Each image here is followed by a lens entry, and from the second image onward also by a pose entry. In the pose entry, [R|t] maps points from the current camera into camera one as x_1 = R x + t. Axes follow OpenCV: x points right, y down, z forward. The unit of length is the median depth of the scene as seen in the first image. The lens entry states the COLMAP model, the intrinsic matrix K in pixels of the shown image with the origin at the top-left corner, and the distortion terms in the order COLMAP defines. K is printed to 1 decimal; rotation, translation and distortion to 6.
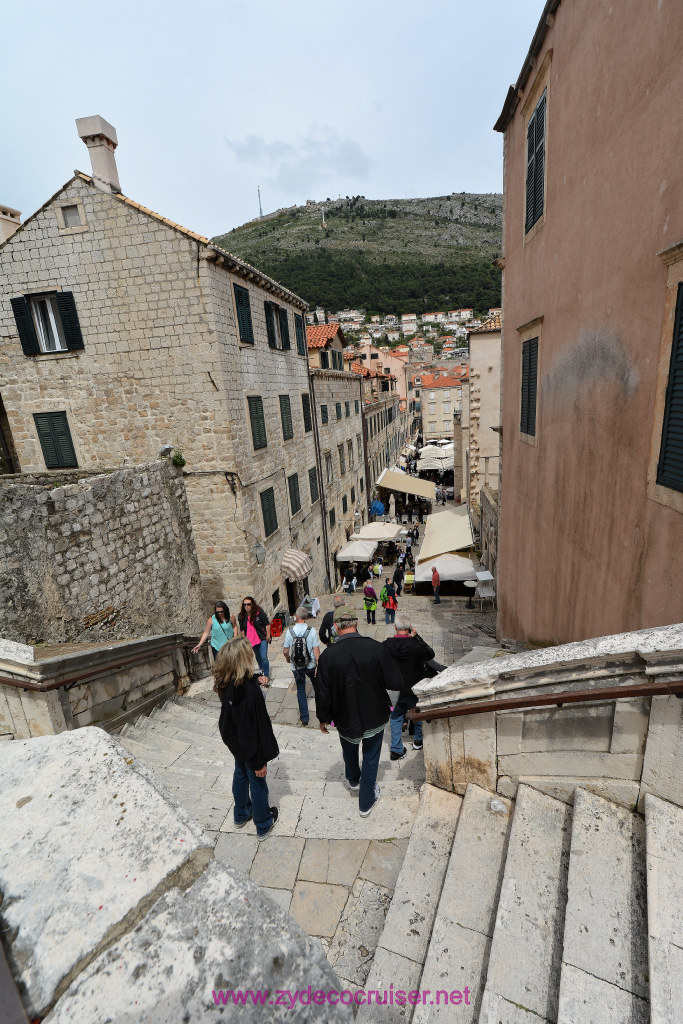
lens RADIAL K [[451.1, 0, 342.8], [0, 451.1, 518.5], [0, 0, 1]] dist [0.011693, -0.007848]
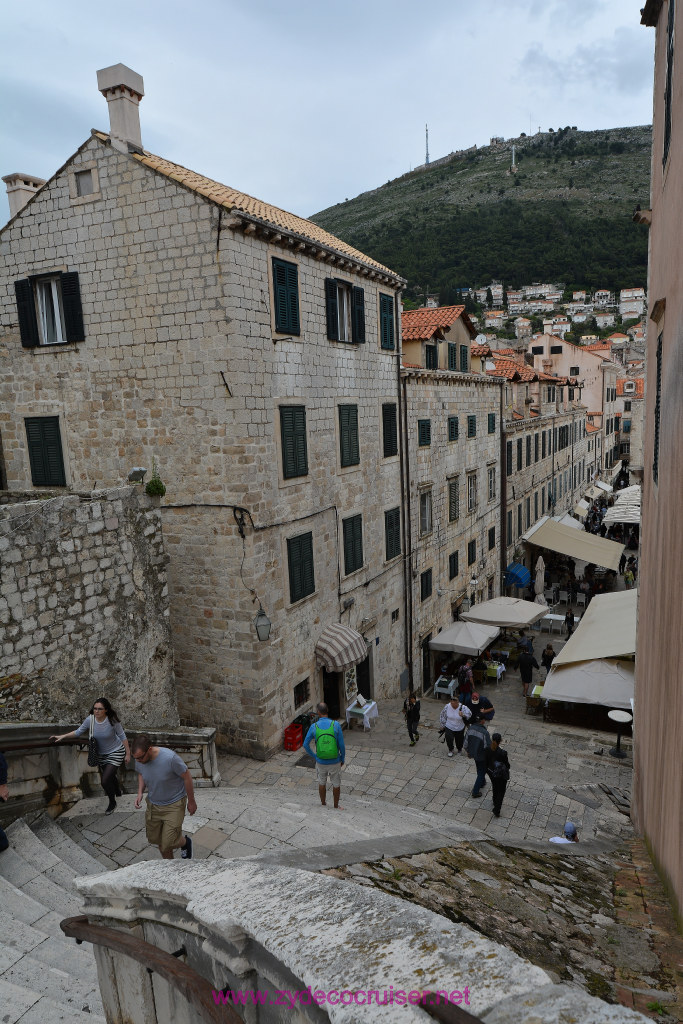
lens RADIAL K [[649.7, 0, 342.0], [0, 649.7, 516.3], [0, 0, 1]] dist [0.006446, 0.001691]
pose [[0.963544, 0.078404, -0.255805, 0.170498], [-0.101241, 0.991851, -0.077346, -0.024023], [0.247656, 0.100424, 0.963629, 0.037857]]
